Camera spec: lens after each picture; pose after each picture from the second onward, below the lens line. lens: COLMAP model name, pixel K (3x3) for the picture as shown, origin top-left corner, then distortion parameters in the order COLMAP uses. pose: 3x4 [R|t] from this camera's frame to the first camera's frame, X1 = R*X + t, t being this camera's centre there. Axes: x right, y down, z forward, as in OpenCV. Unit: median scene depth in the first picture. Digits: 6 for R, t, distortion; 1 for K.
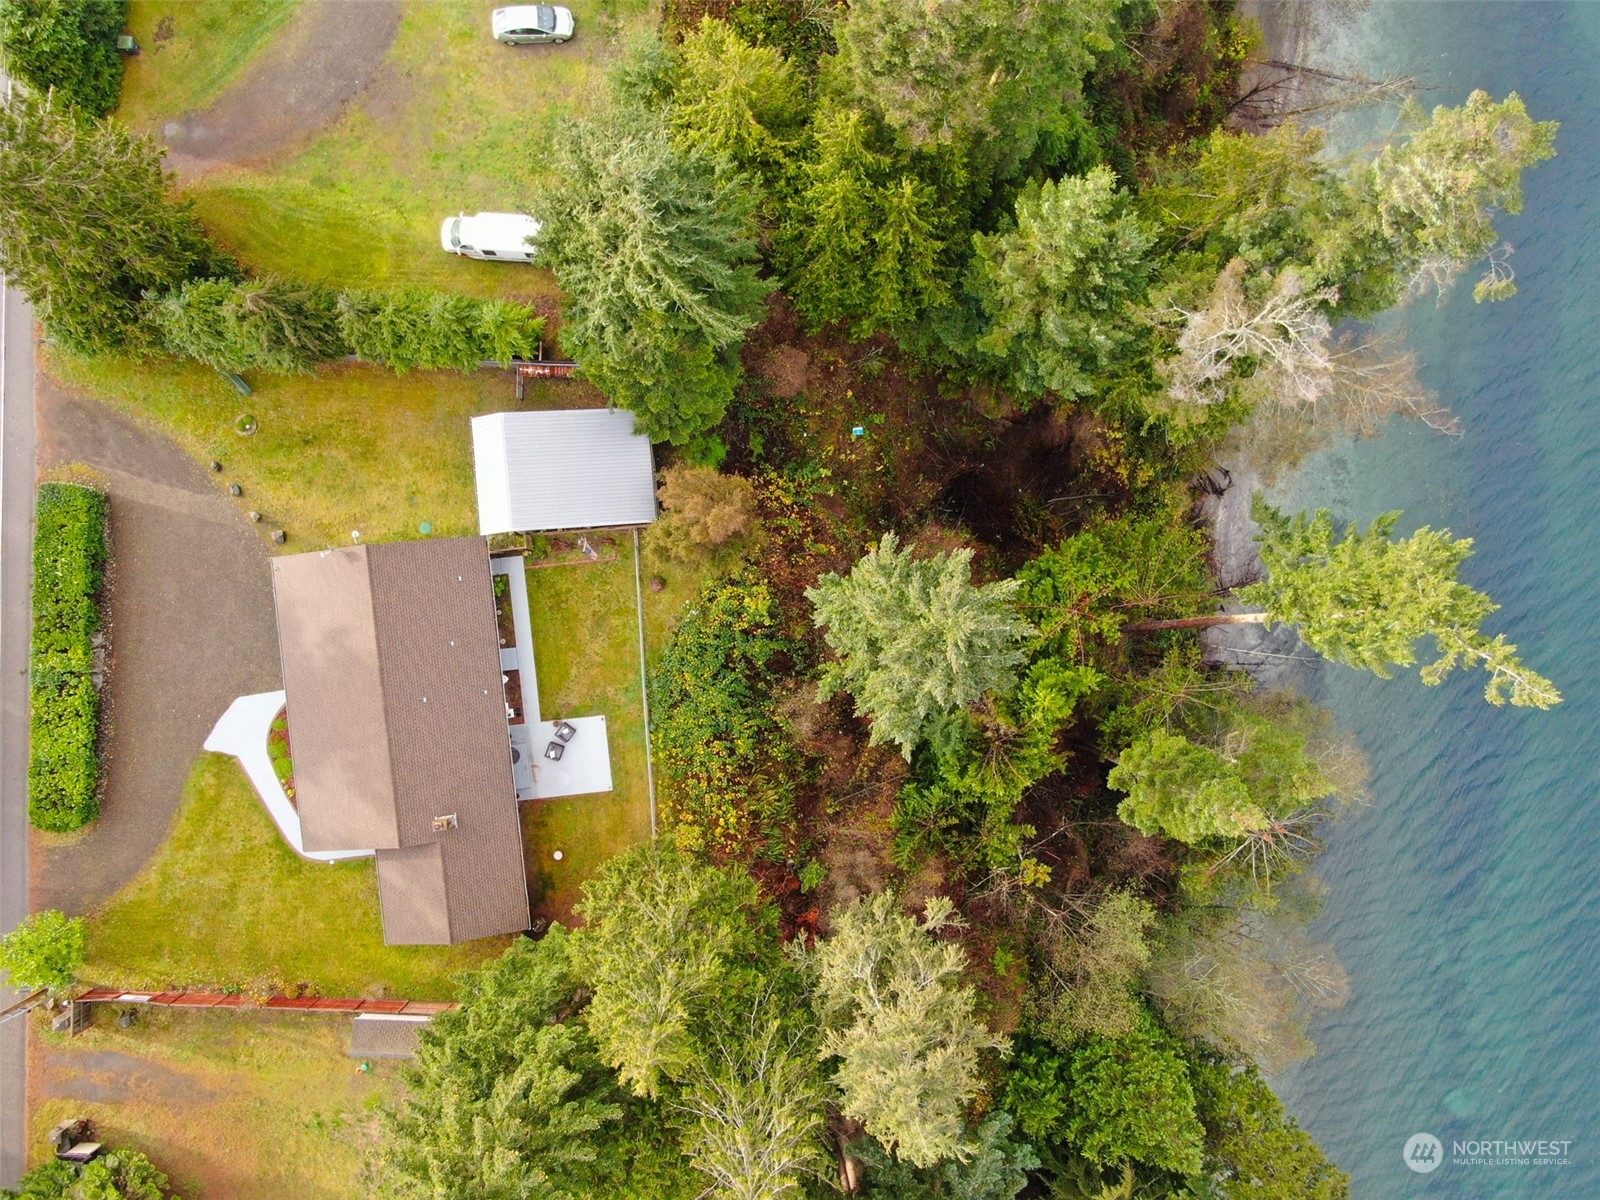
lens RADIAL K [[1191.6, 0, 800.0], [0, 1191.6, 600.0], [0, 0, 1]] dist [-0.010864, -0.005689]
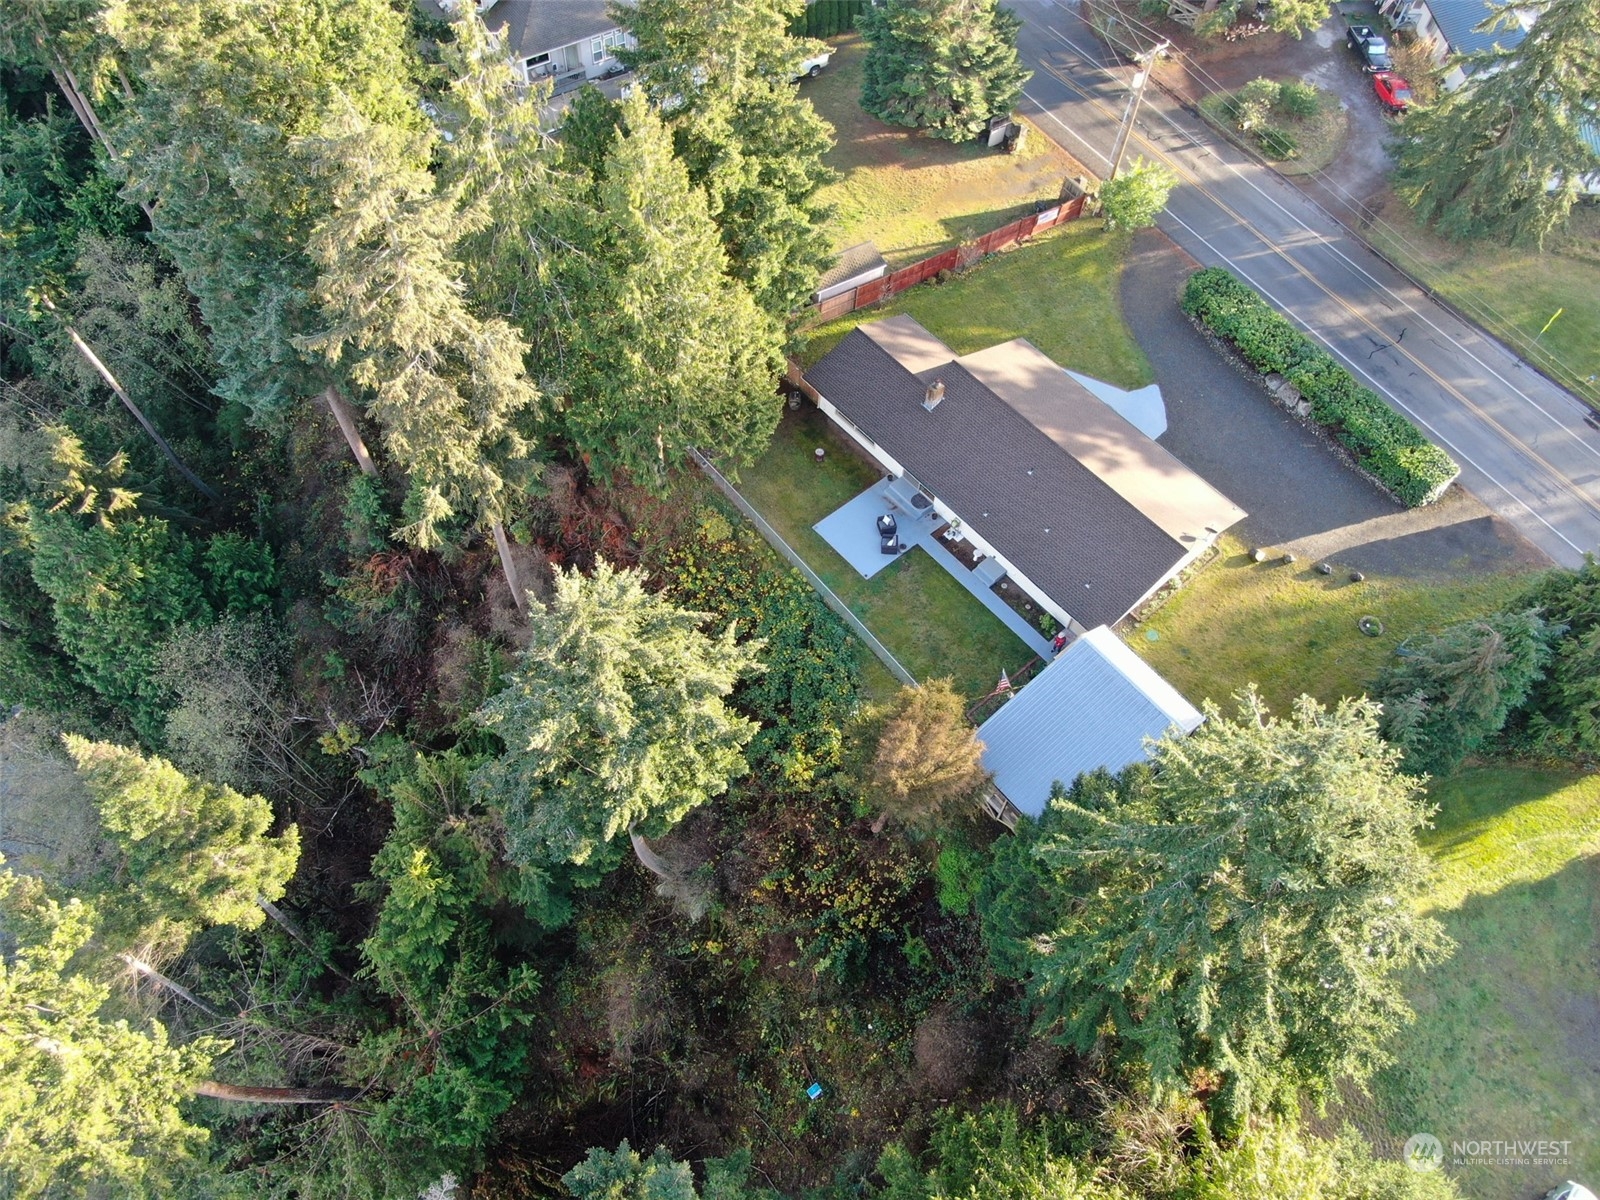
lens RADIAL K [[1191.6, 0, 800.0], [0, 1191.6, 600.0], [0, 0, 1]] dist [-0.010864, -0.005689]
pose [[-0.818258, 0.443523, -0.365707, 0.216111], [-0.571198, -0.698919, 0.430400, -0.275776], [-0.064707, 0.561069, 0.825236, 0.264213]]
